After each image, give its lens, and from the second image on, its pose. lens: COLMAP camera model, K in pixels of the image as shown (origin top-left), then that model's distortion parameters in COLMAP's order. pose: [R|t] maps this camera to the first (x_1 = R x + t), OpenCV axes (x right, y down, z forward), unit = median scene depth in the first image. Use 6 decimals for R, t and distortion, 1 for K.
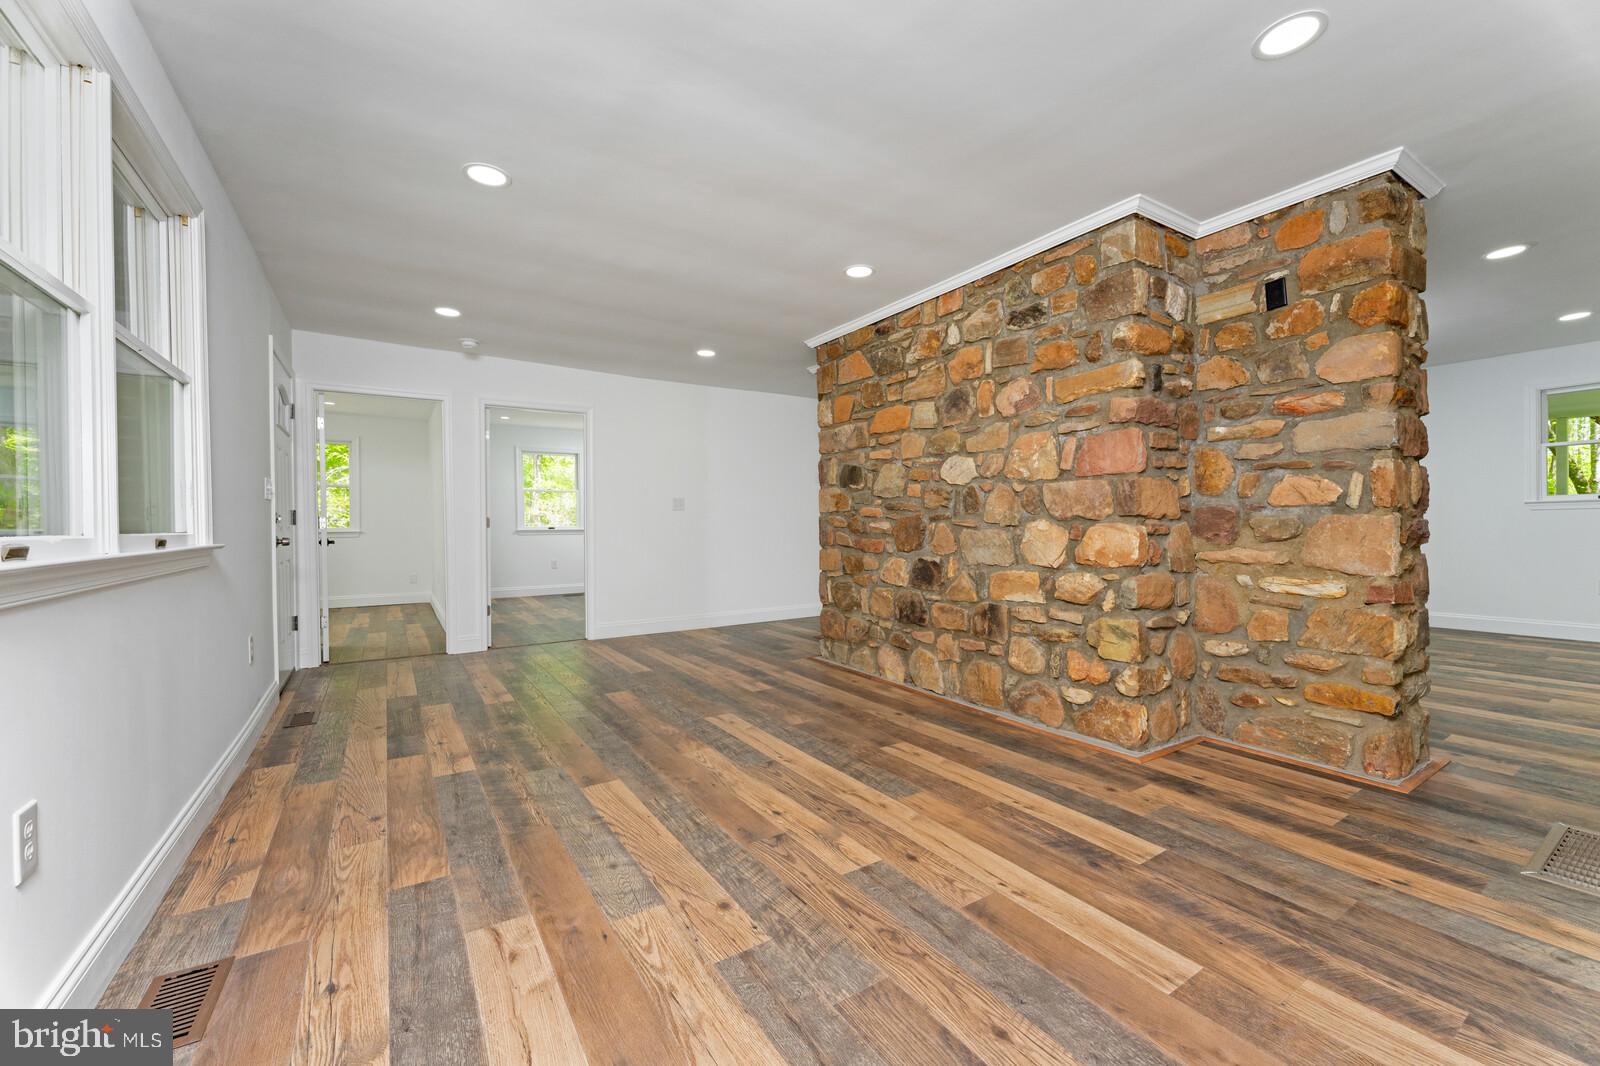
lens RADIAL K [[628.9, 0, 793.1], [0, 628.9, 531.1], [0, 0, 1]] dist [0.000059, -0.000264]
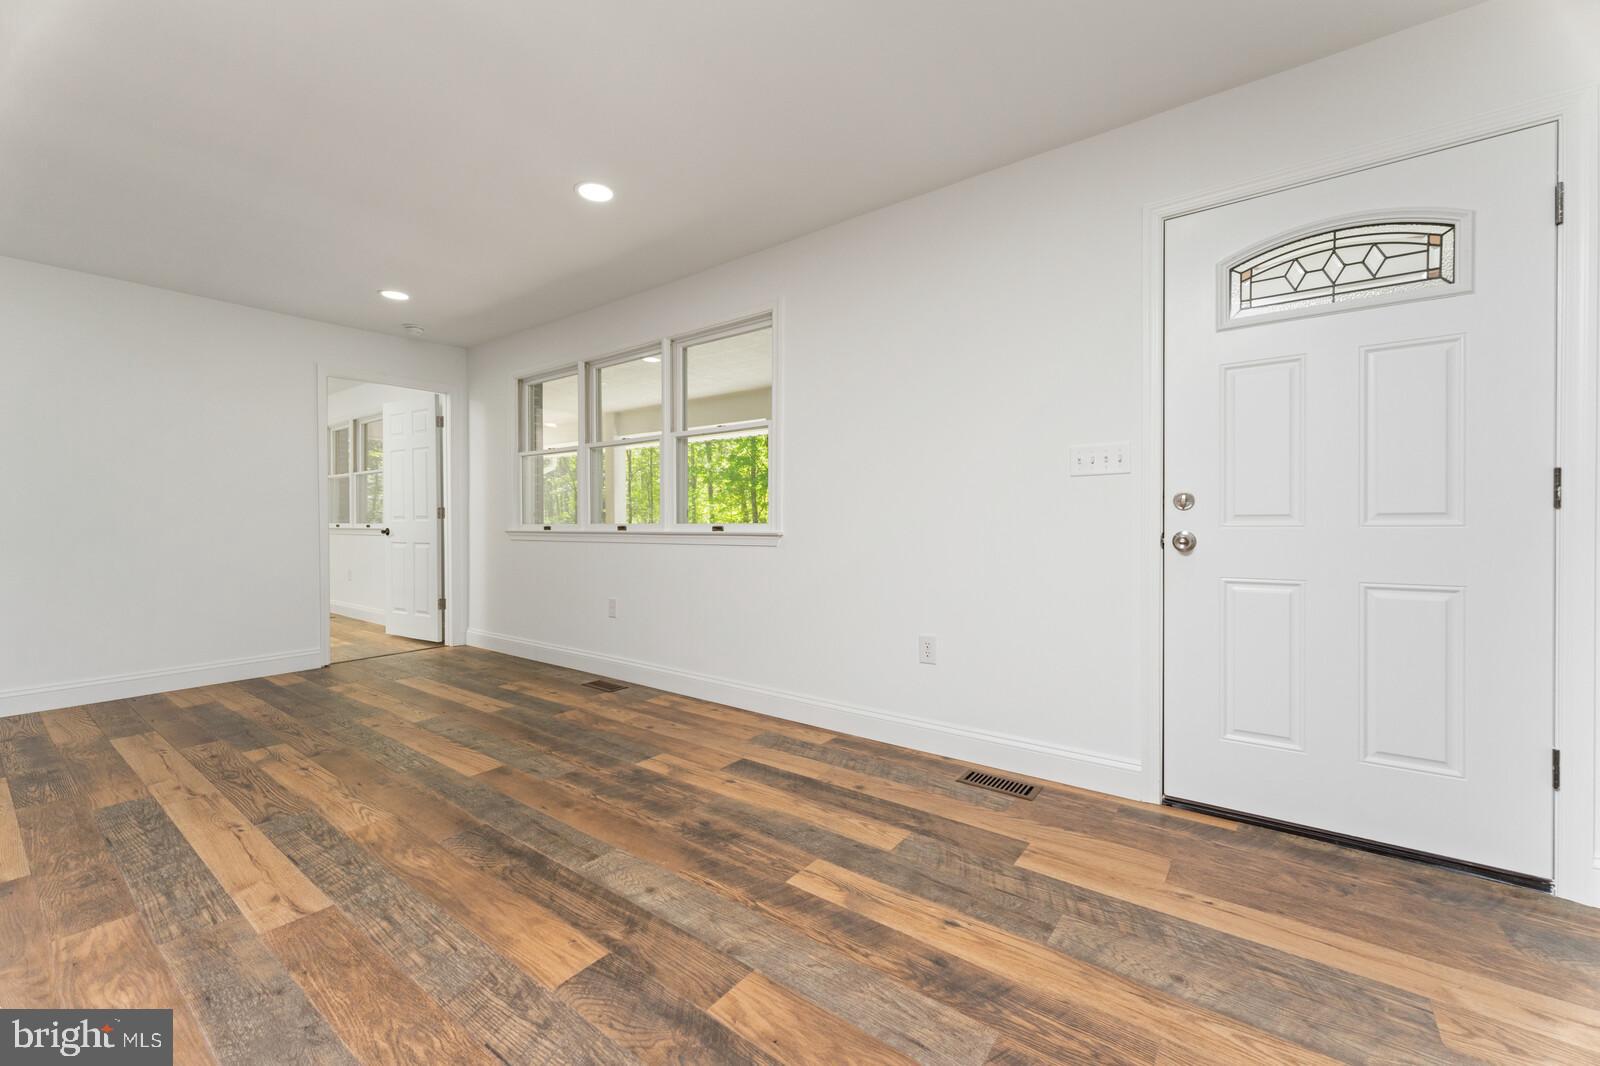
lens RADIAL K [[628.9, 0, 793.1], [0, 628.9, 531.1], [0, 0, 1]] dist [0.000059, -0.000264]
pose [[-0.936663, 0.012471, -0.350009, -0.409704], [0.004546, 0.999715, 0.023457, -0.012318], [0.350202, 0.020380, -0.936453, 2.085310]]
